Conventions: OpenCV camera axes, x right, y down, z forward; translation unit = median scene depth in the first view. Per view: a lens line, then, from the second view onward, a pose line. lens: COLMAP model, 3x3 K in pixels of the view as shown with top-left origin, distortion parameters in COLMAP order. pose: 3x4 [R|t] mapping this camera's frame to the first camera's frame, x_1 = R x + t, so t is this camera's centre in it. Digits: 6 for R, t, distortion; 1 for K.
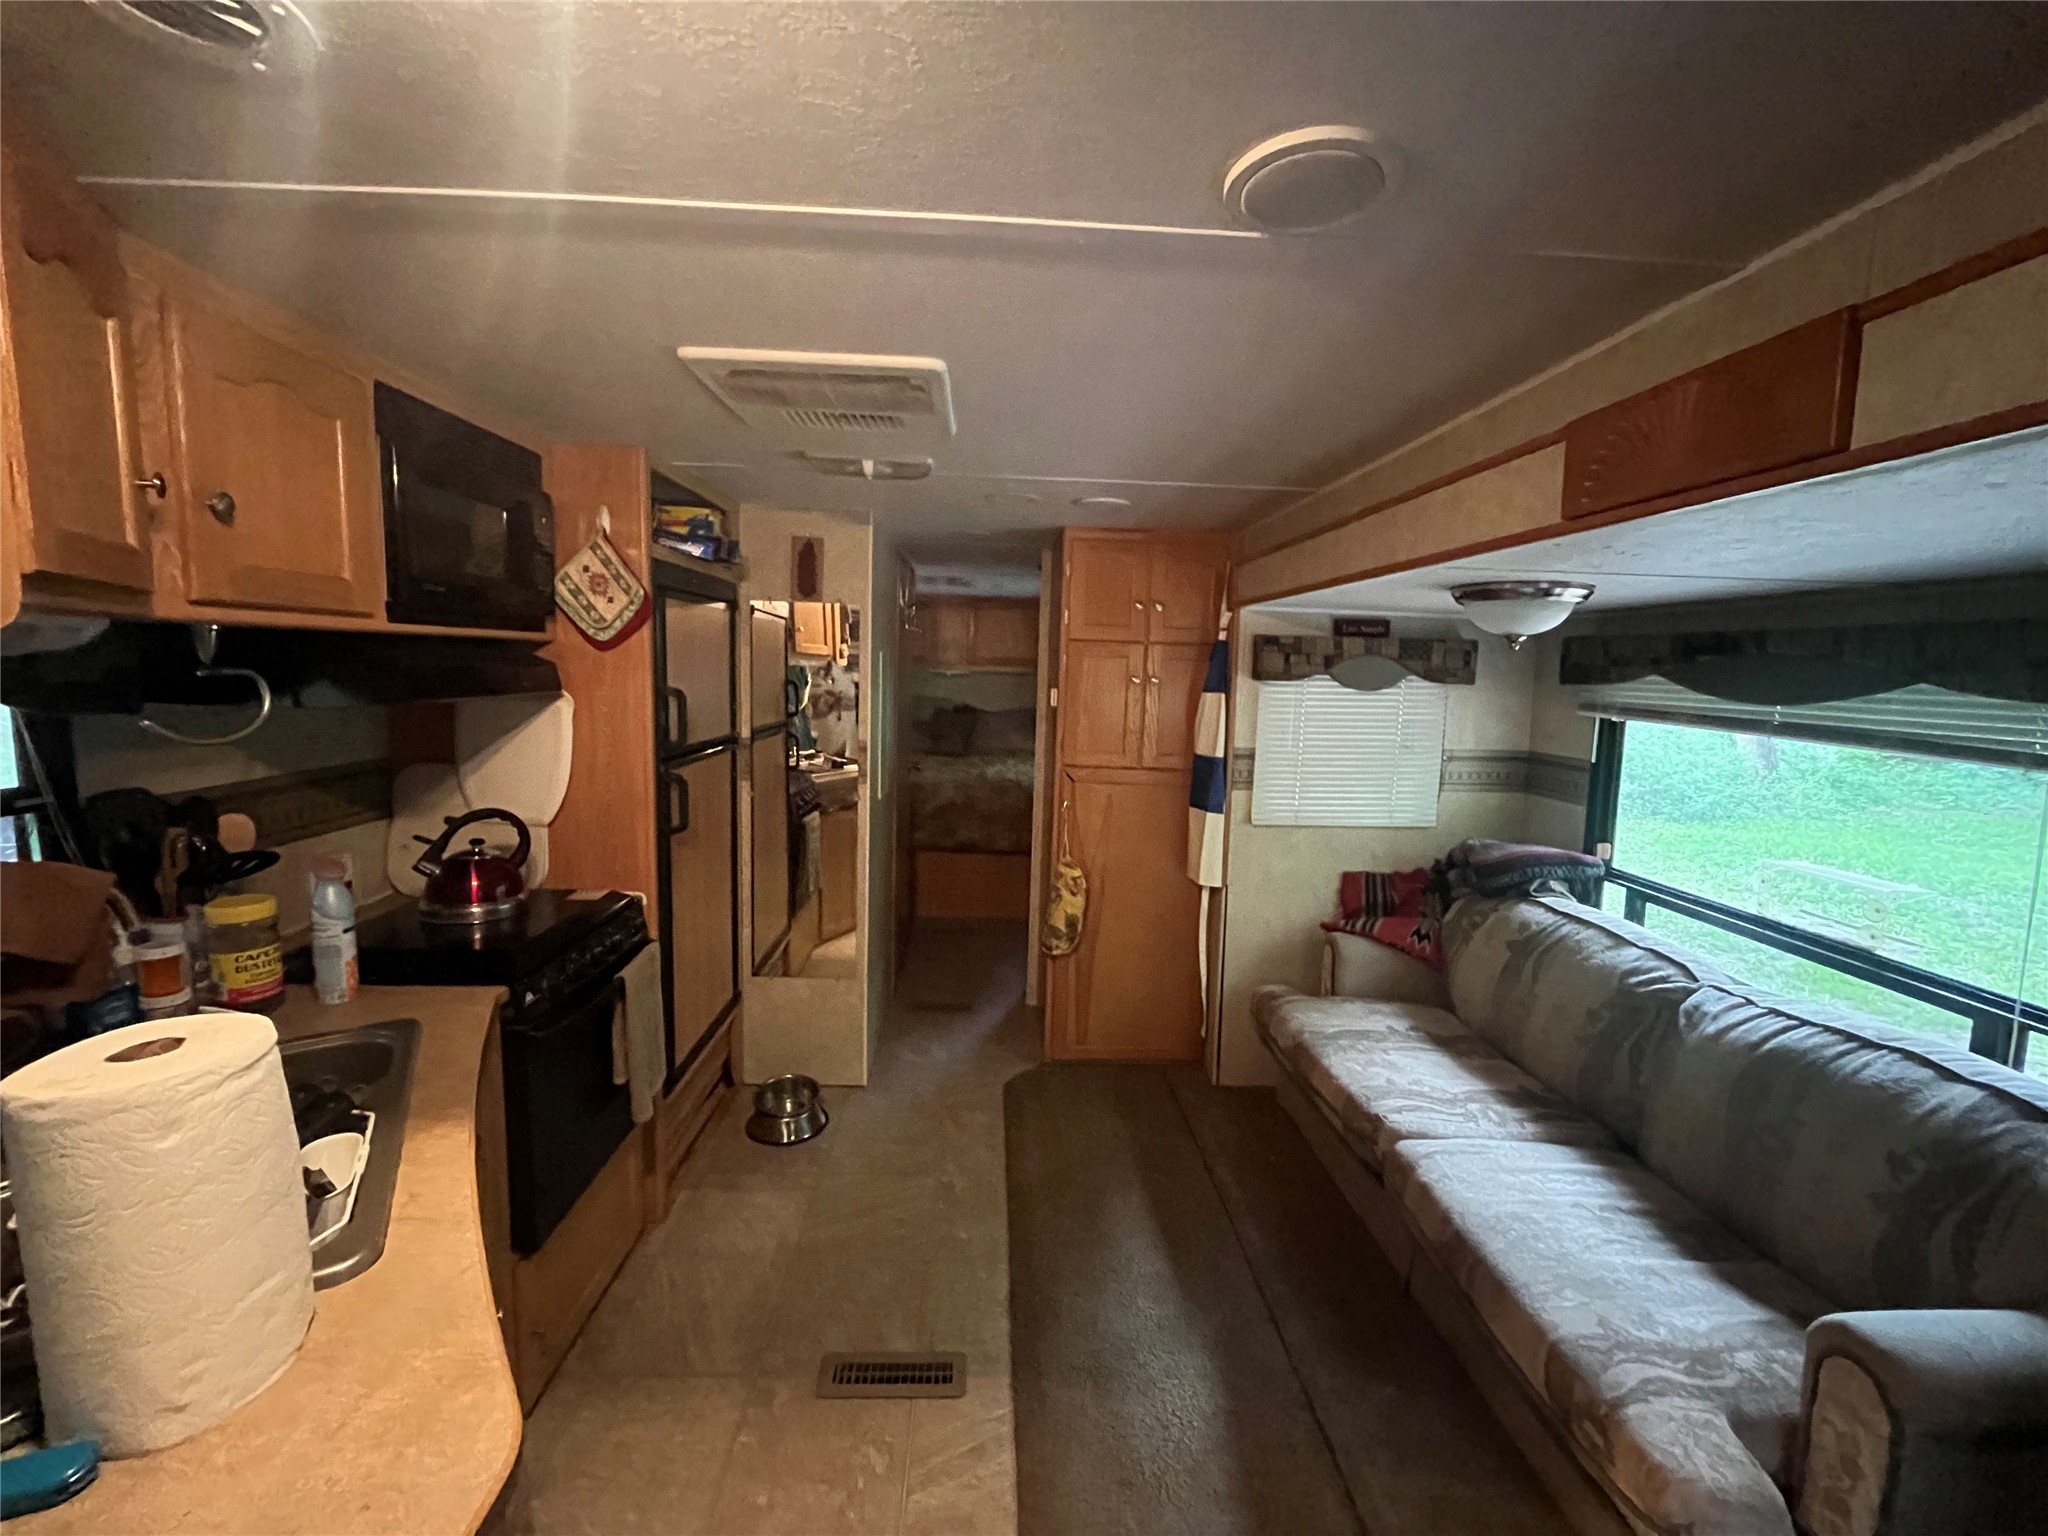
lens RADIAL K [[822.6, 0, 1017.1], [0, 822.6, 760.8], [0, 0, 1]] dist [-0.004583, 0.000114]
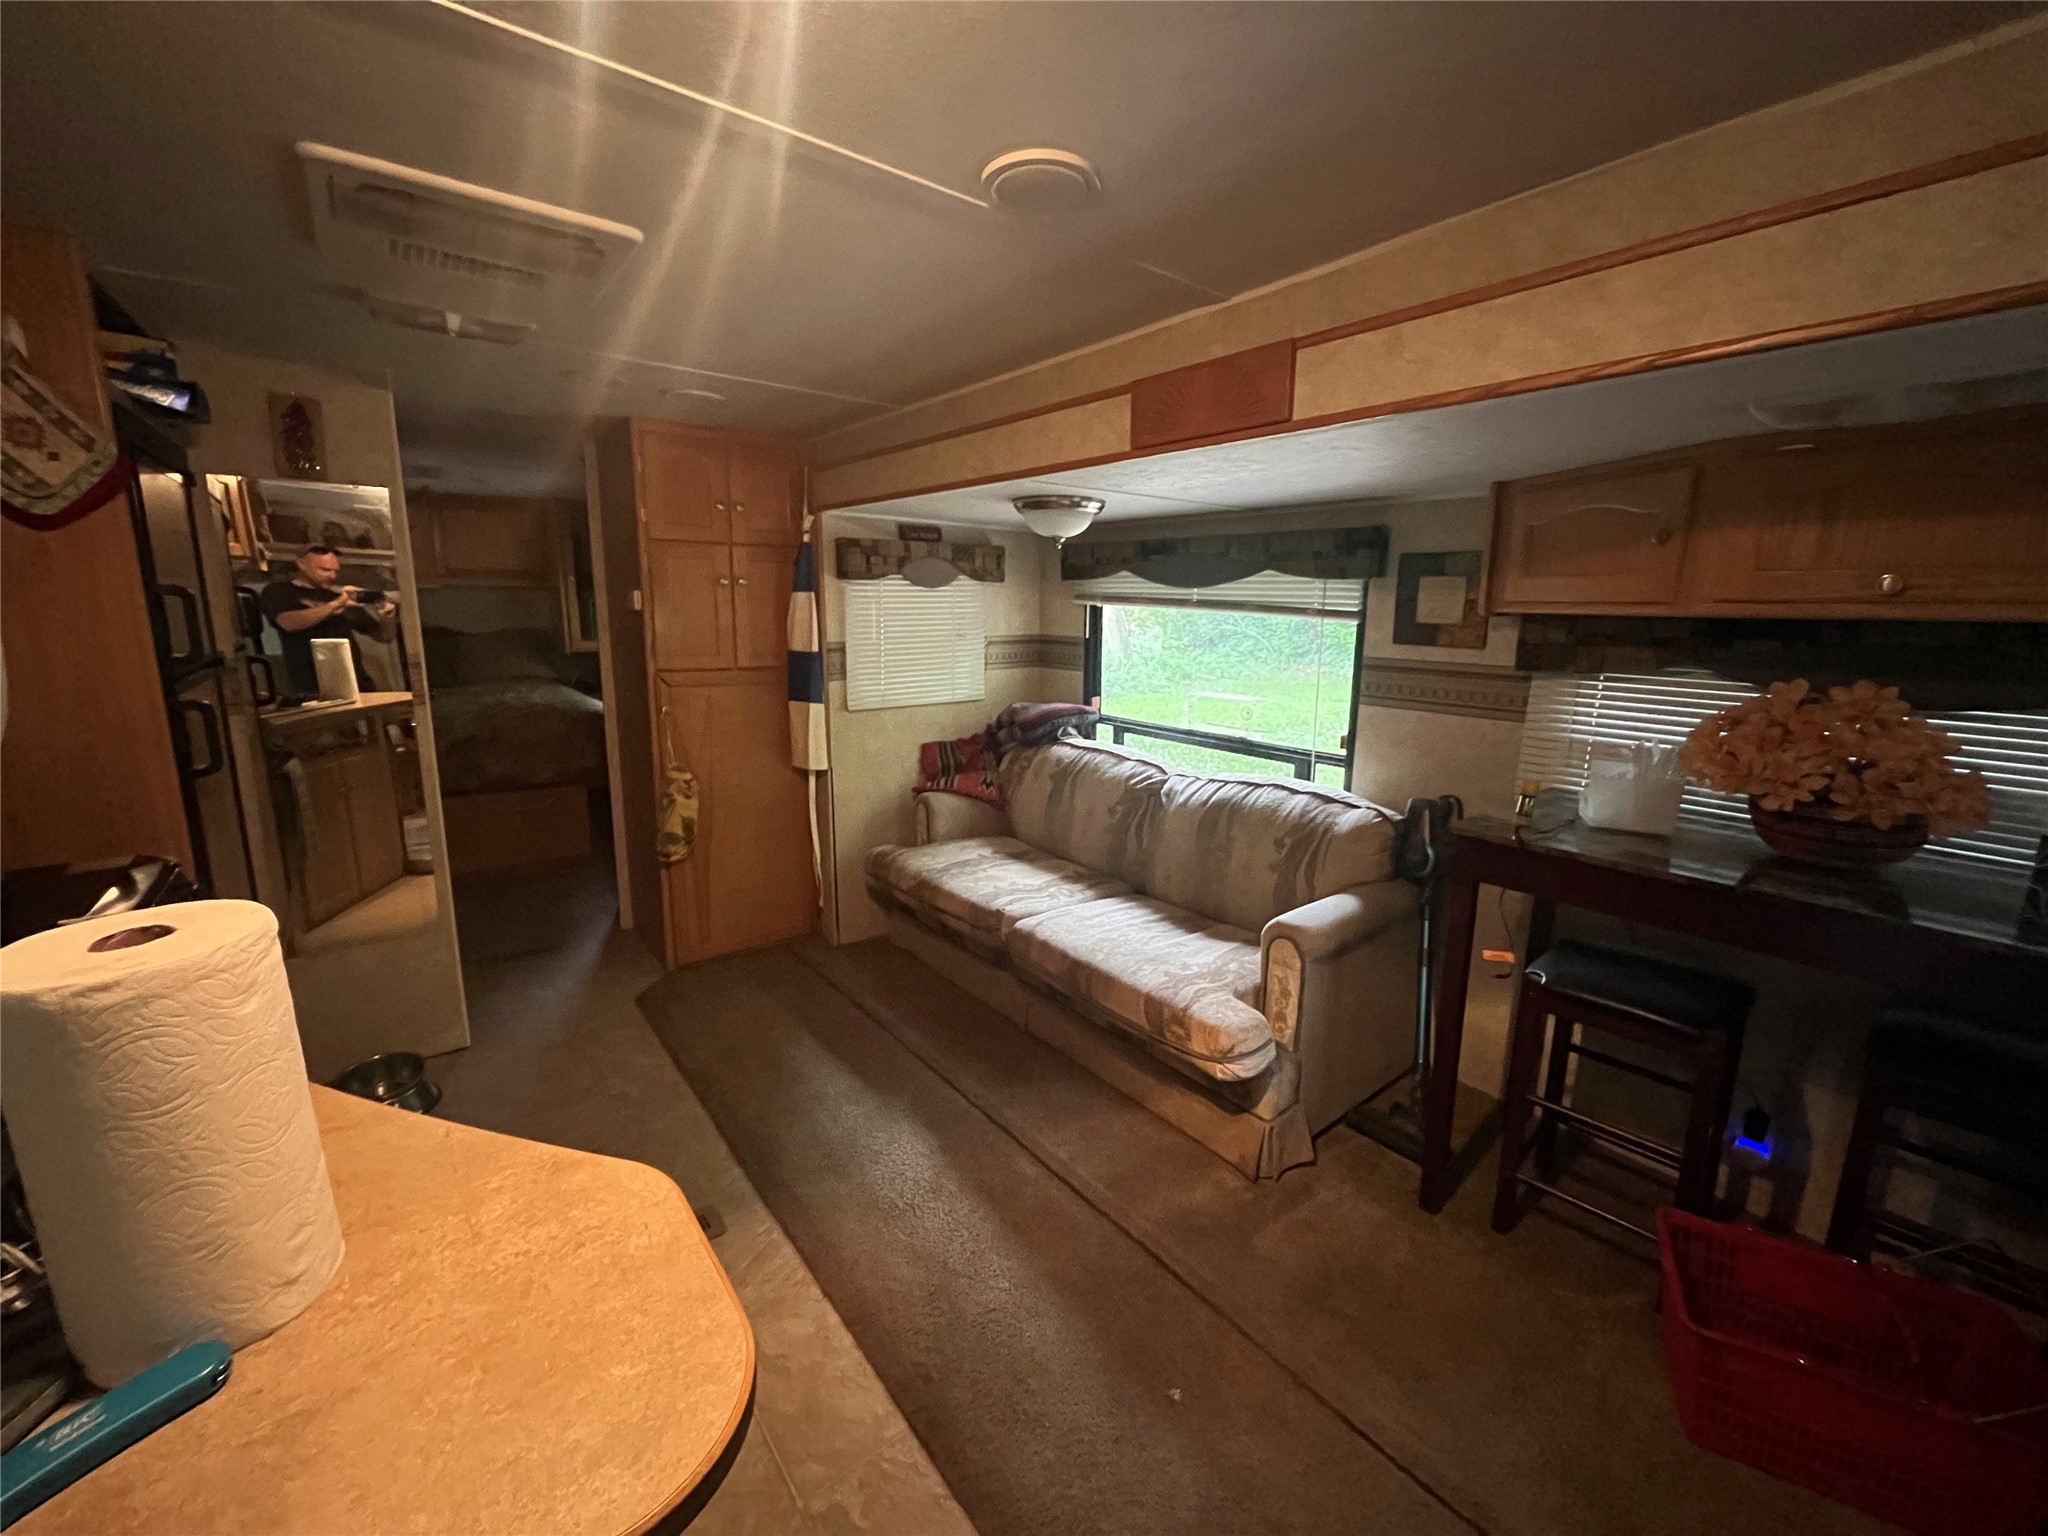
lens RADIAL K [[822.6, 0, 1017.1], [0, 822.6, 760.8], [0, 0, 1]] dist [-0.004583, 0.000114]
pose [[0.812160, -0.129260, 0.568936, -0.212091], [0.075703, 0.990252, 0.116915, 0.038330], [-0.578502, -0.051884, 0.814029, -0.061173]]
